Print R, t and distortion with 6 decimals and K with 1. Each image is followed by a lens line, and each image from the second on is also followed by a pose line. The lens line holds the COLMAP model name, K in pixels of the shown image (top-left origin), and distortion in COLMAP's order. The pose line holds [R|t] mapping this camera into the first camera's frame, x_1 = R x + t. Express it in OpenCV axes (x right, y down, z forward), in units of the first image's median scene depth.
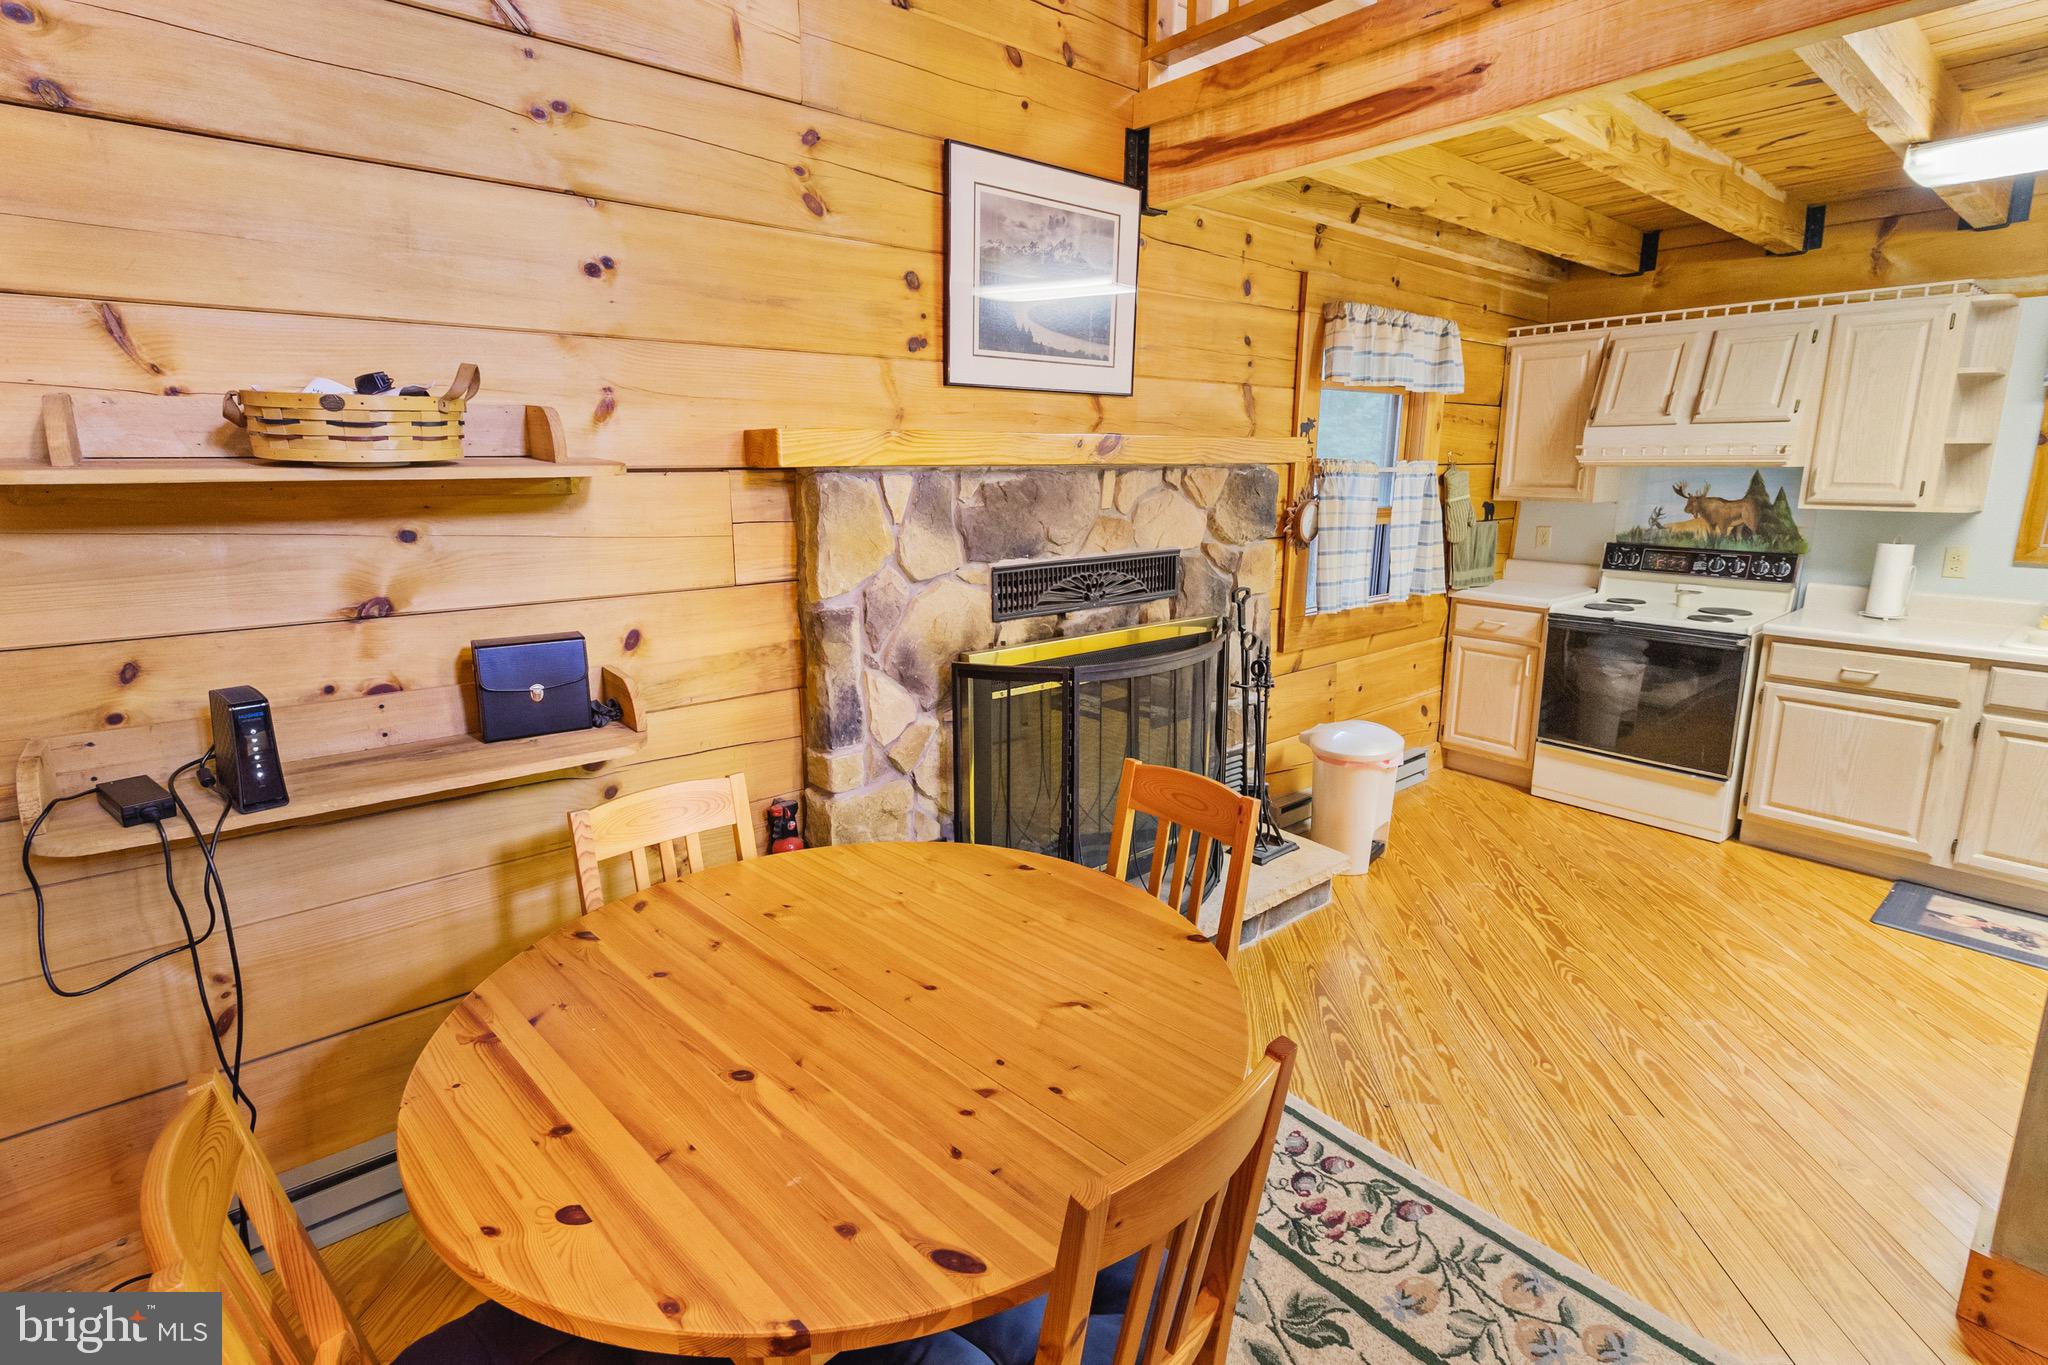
lens RADIAL K [[972.8, 0, 1021.2], [0, 972.8, 661.0], [0, 0, 1]] dist [0.005026, 0.000469]
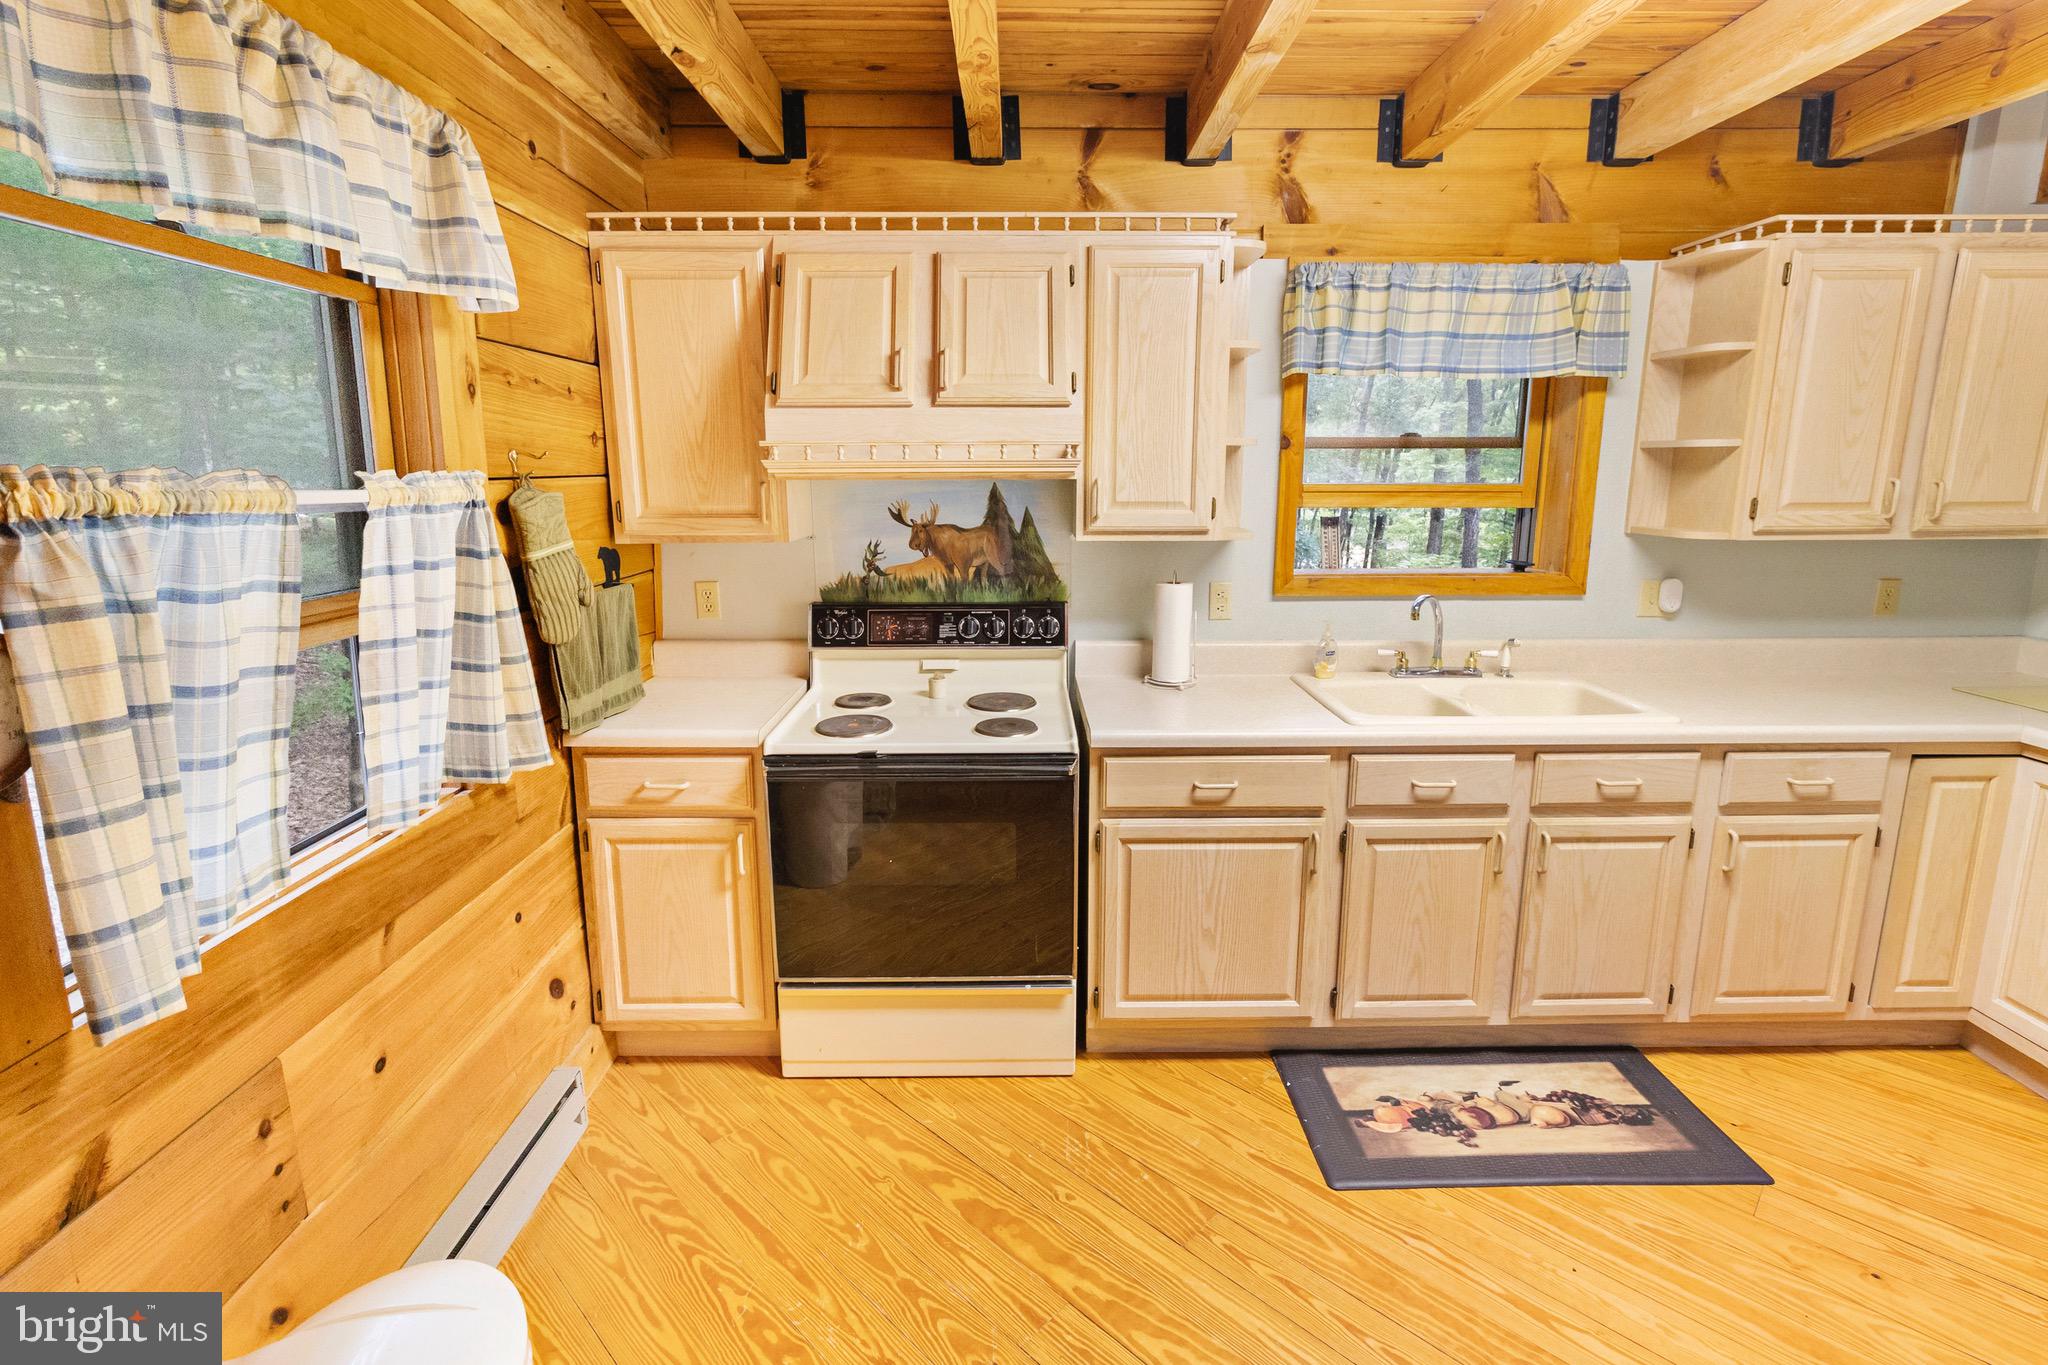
lens RADIAL K [[972.8, 0, 1039.4], [0, 972.8, 639.7], [0, 0, 1]] dist [0.005026, 0.000469]
pose [[0.629096, -0.137980, 0.764984, 0.307822], [0.158111, 0.986260, 0.047866, -0.144669], [-0.761078, 0.090841, 0.642269, 0.692596]]
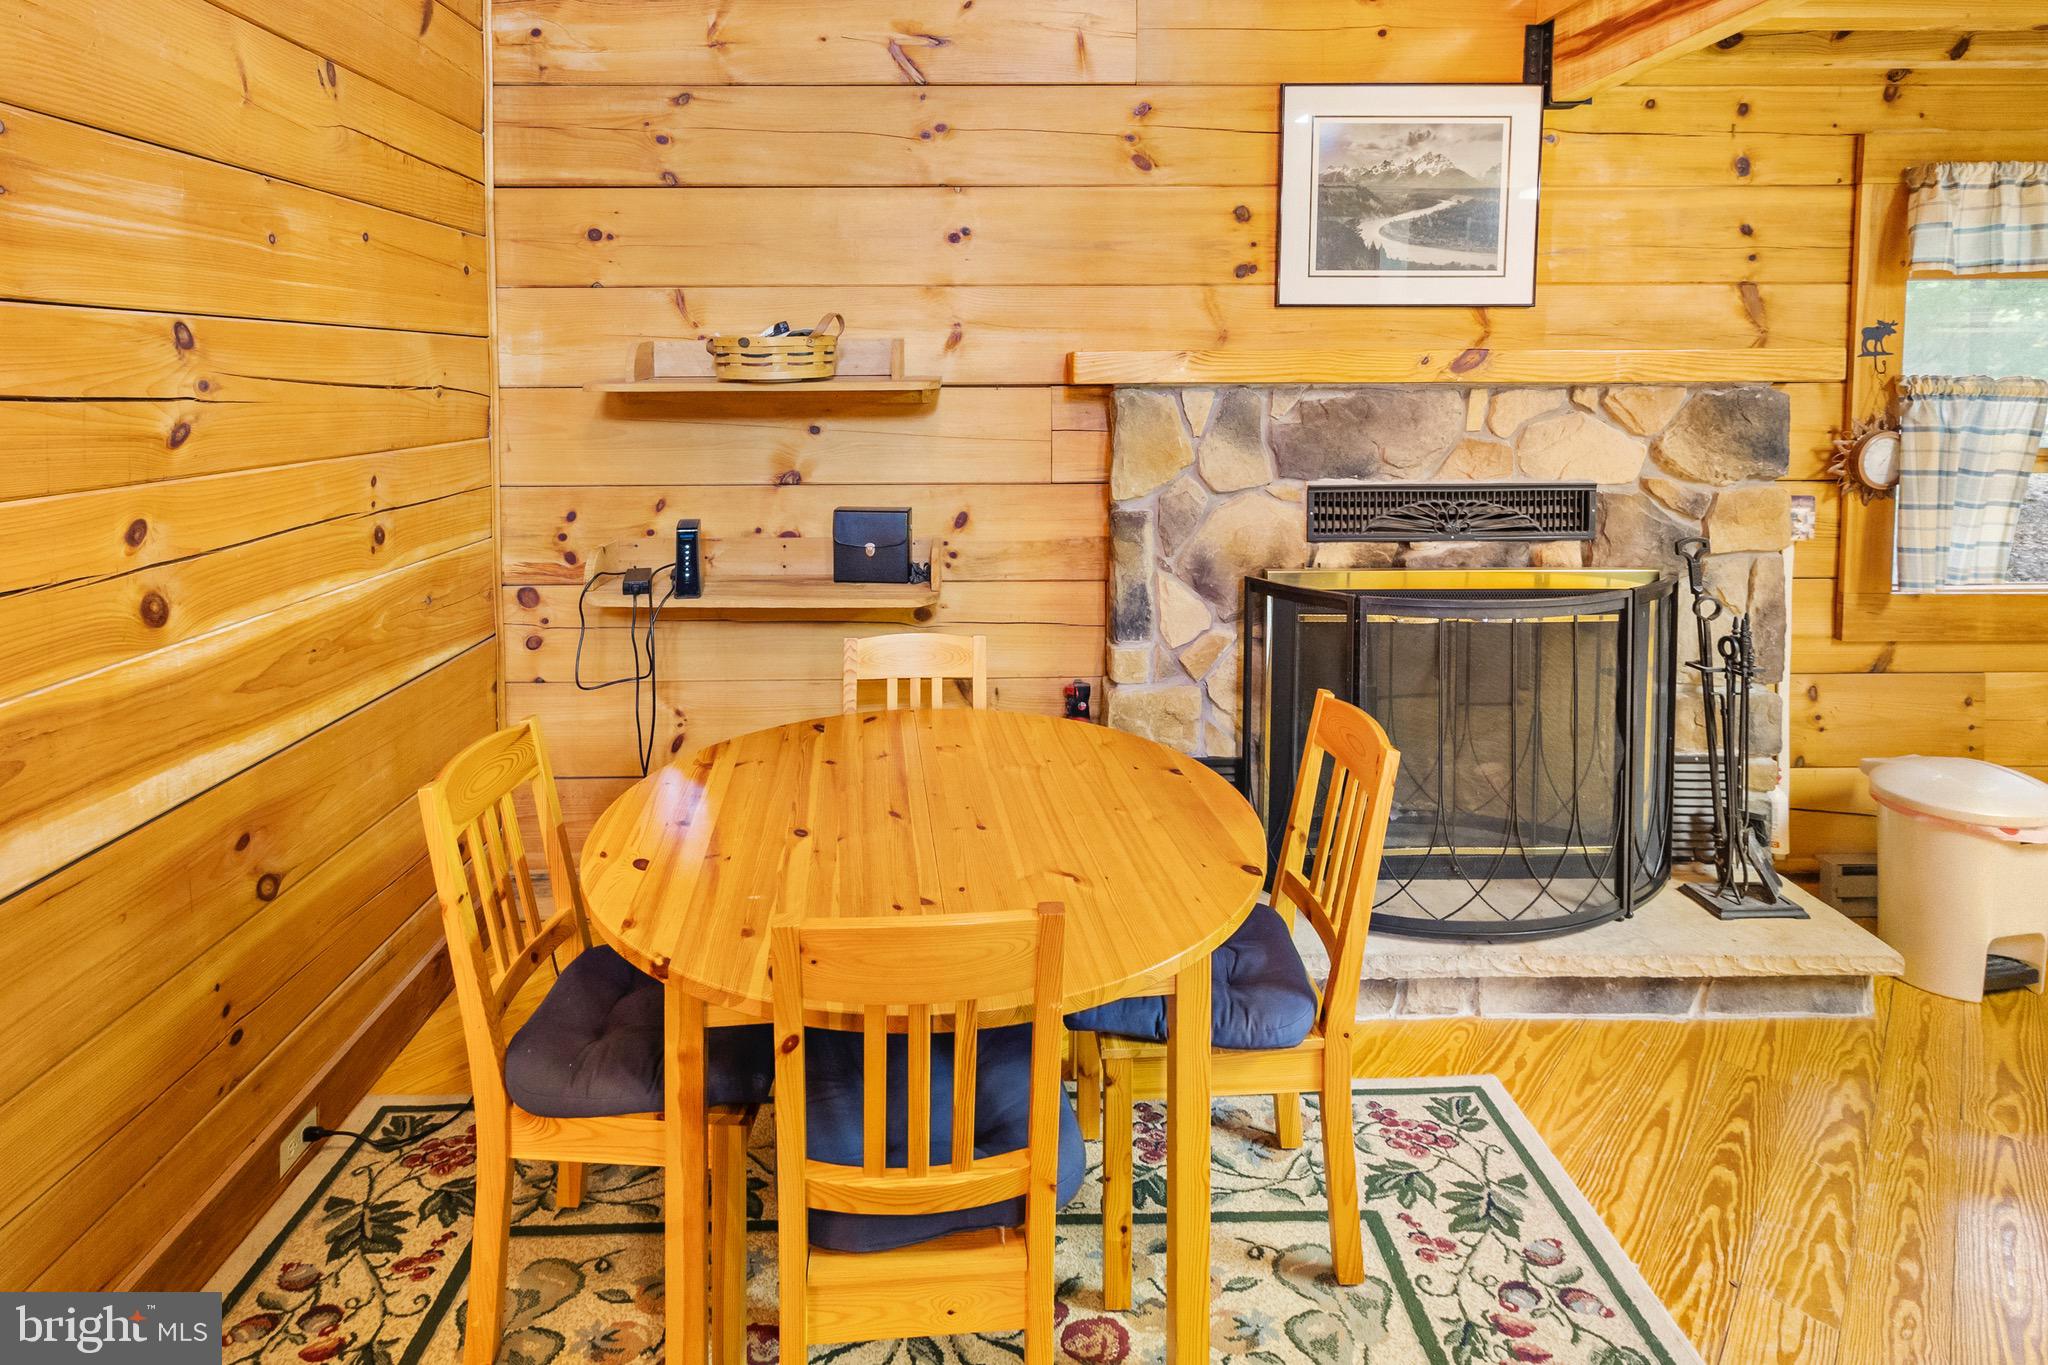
lens RADIAL K [[1002.6, 0, 950.3], [0, 1002.6, 423.0], [0, 0, 1]] dist [0.002021, 0.001606]
pose [[0.770688, 0.028409, -0.636579, 0.261055], [-0.128338, 0.985454, -0.111397, 0.000471], [0.624155, 0.167549, 0.763123, -0.003195]]
